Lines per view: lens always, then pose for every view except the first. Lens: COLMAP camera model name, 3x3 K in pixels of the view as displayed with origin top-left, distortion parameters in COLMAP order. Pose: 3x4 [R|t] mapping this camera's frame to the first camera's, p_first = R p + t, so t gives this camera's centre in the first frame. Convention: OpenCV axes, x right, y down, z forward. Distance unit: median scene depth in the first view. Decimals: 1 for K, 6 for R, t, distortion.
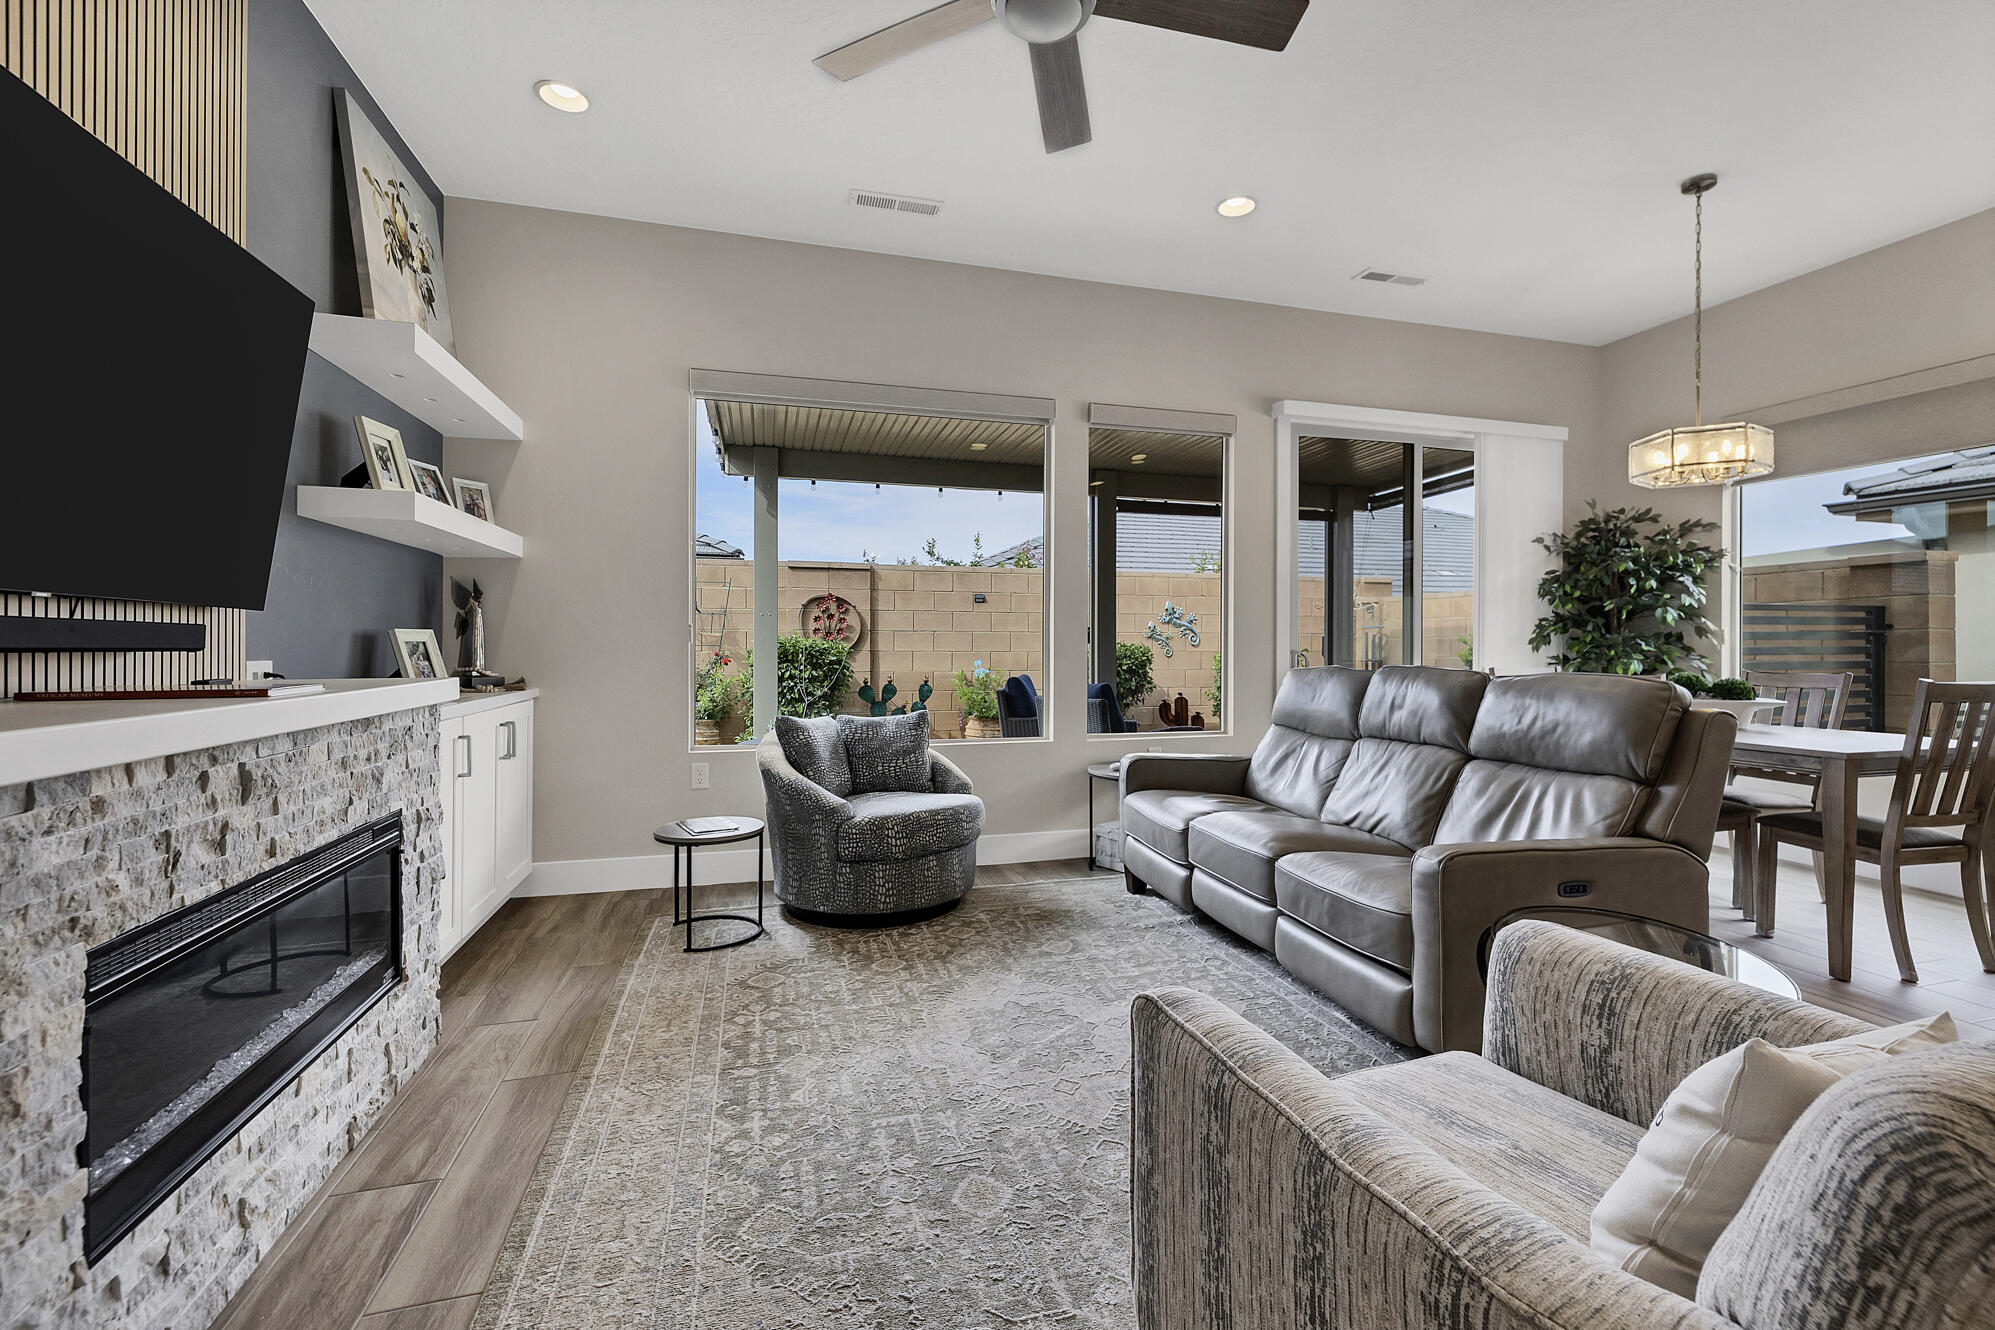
lens RADIAL K [[870.1, 0, 1009.0], [0, 870.1, 650.2], [0, 0, 1]] dist [0.003054, -0.000666]
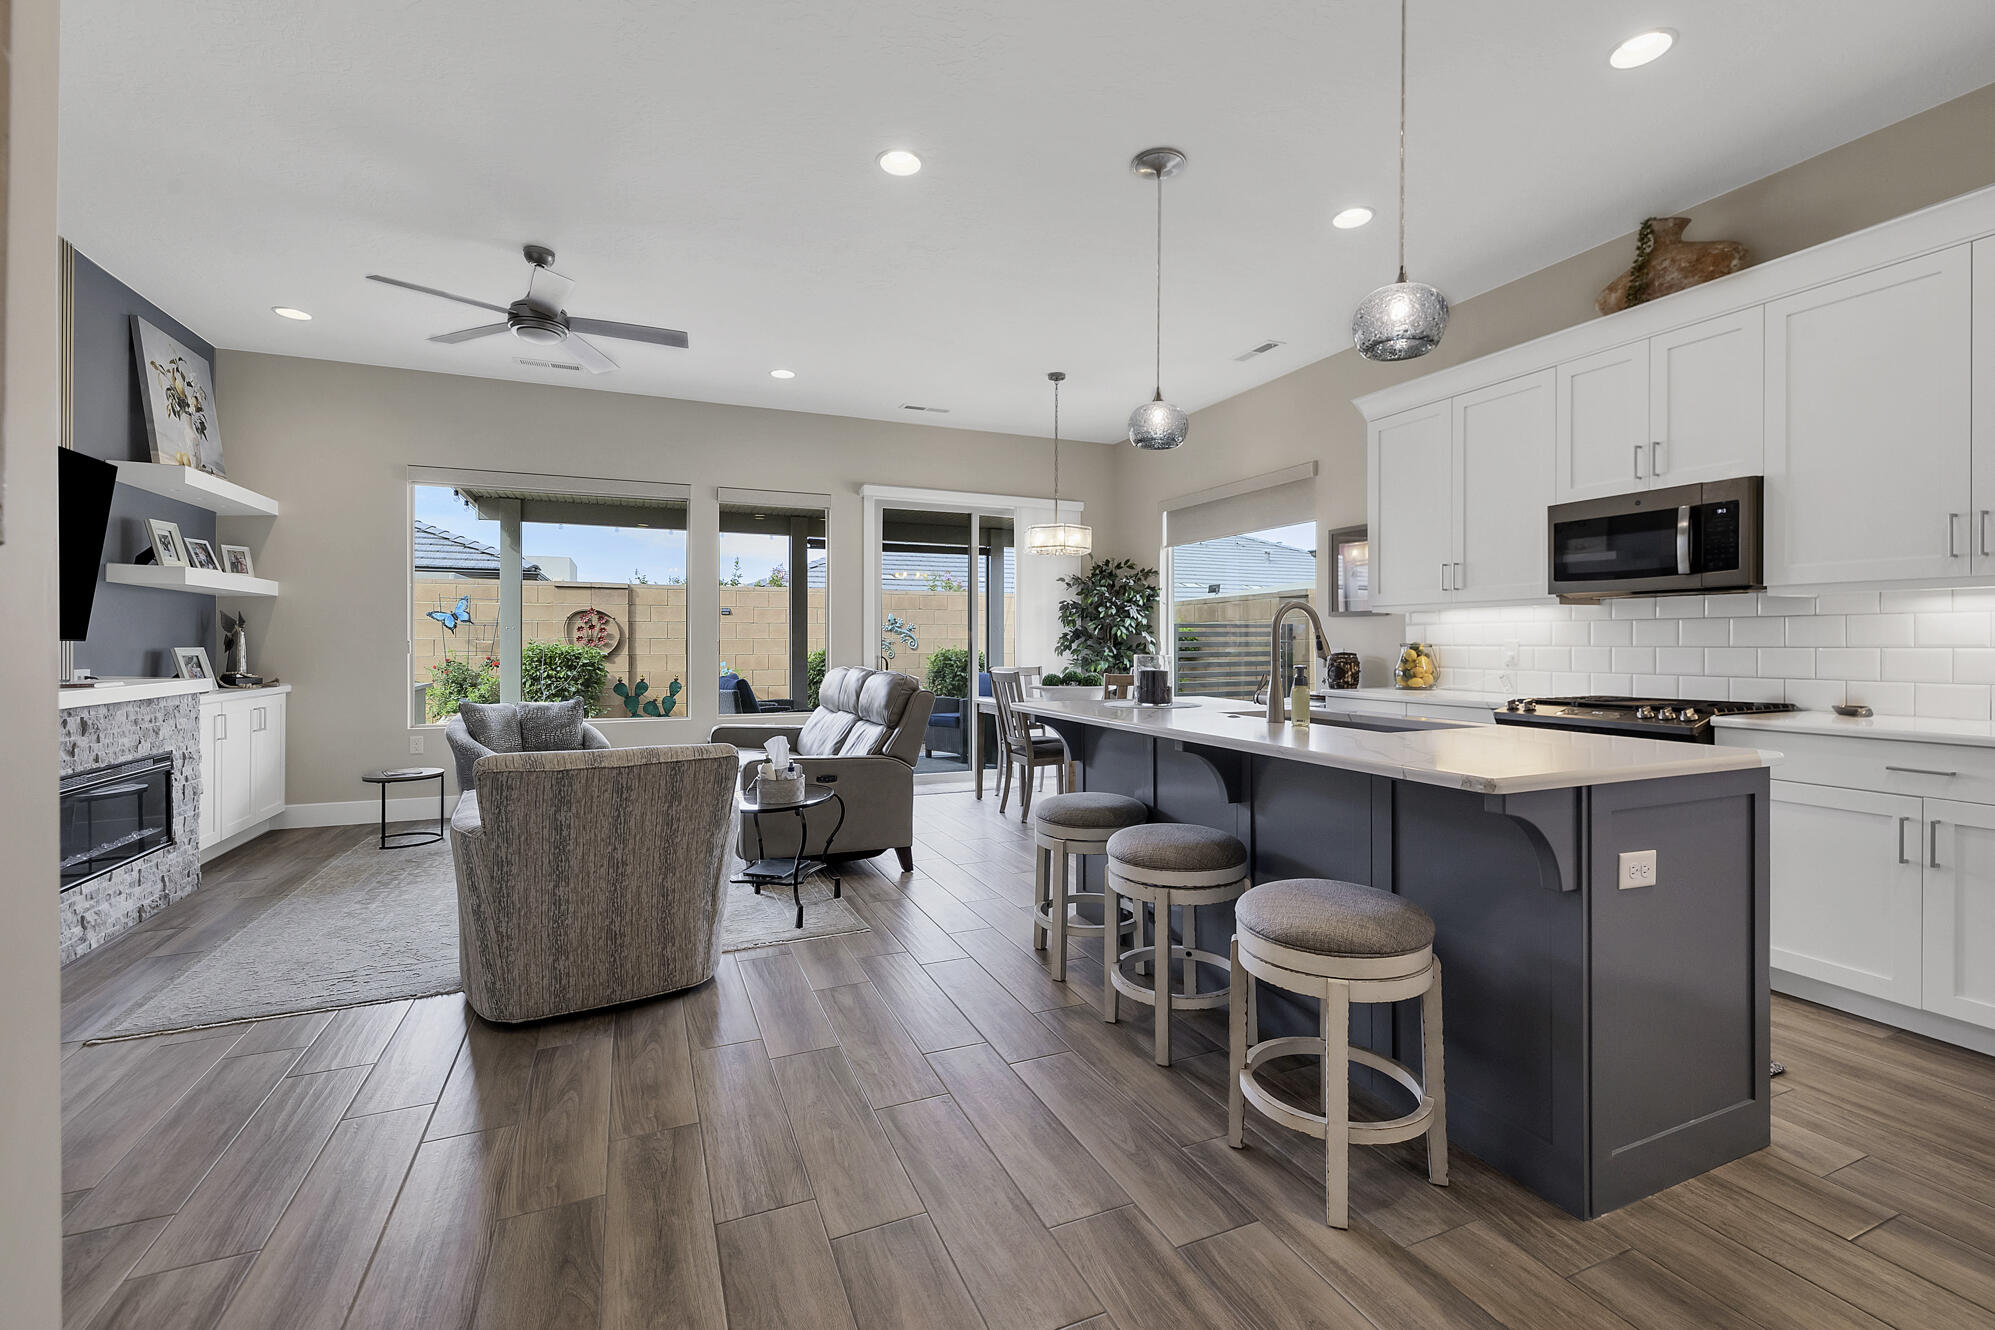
lens RADIAL K [[870.1, 0, 1010.4], [0, 870.1, 647.9], [0, 0, 1]] dist [0.003054, -0.000666]
pose [[0.992030, -0.003137, 0.125960, 0.520082], [0.003187, 0.999995, -0.000197, -0.016640], [-0.125958, 0.000597, 0.992035, -0.659227]]
